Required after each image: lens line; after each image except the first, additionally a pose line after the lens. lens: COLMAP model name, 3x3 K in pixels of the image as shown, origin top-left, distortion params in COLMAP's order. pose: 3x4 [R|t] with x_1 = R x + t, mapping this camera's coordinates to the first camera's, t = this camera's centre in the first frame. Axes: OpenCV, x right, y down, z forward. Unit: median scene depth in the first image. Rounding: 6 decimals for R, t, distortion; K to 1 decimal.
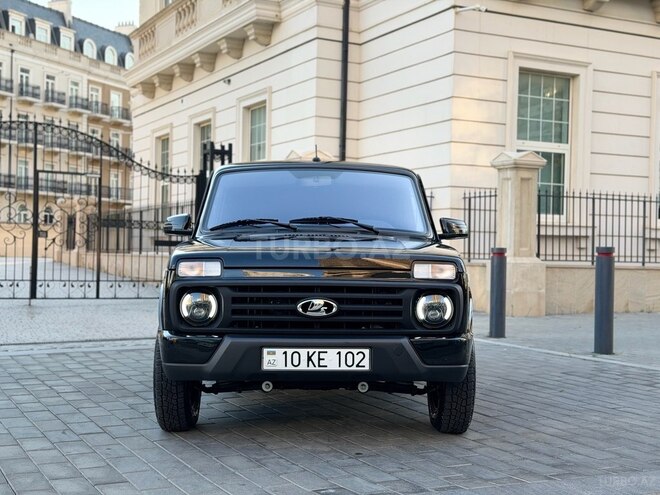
lens RADIAL K [[935.4, 0, 330.0], [0, 935.4, 247.5], [0, 0, 1]] dist [0.199433, -0.494498]
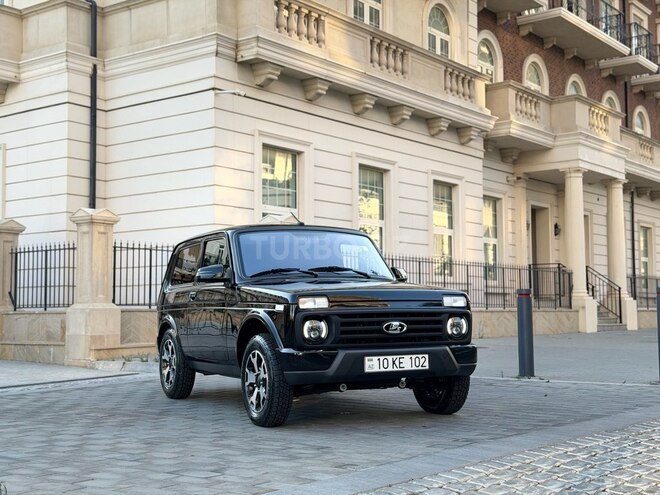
lens RADIAL K [[935.4, 0, 330.0], [0, 935.4, 247.5], [0, 0, 1]] dist [0.199433, -0.494498]
pose [[0.904232, 0.004228, 0.427021, -0.714170], [0.021199, 0.998274, -0.054772, 0.017445], [-0.426515, 0.058579, 0.902581, -0.273735]]
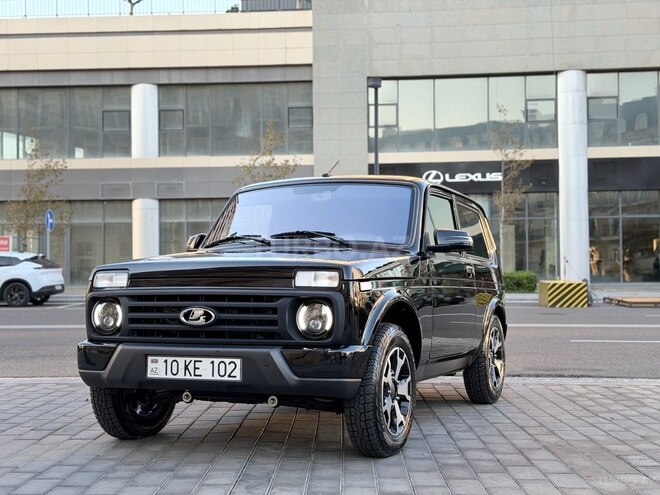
lens RADIAL K [[935.4, 0, 330.0], [0, 935.4, 247.5], [0, 0, 1]] dist [0.199433, -0.494498]
pose [[0.910001, -0.026883, -0.413734, 0.520313], [0.007192, 0.998769, -0.049076, 0.040372], [0.414544, 0.041684, 0.909074, 0.144921]]
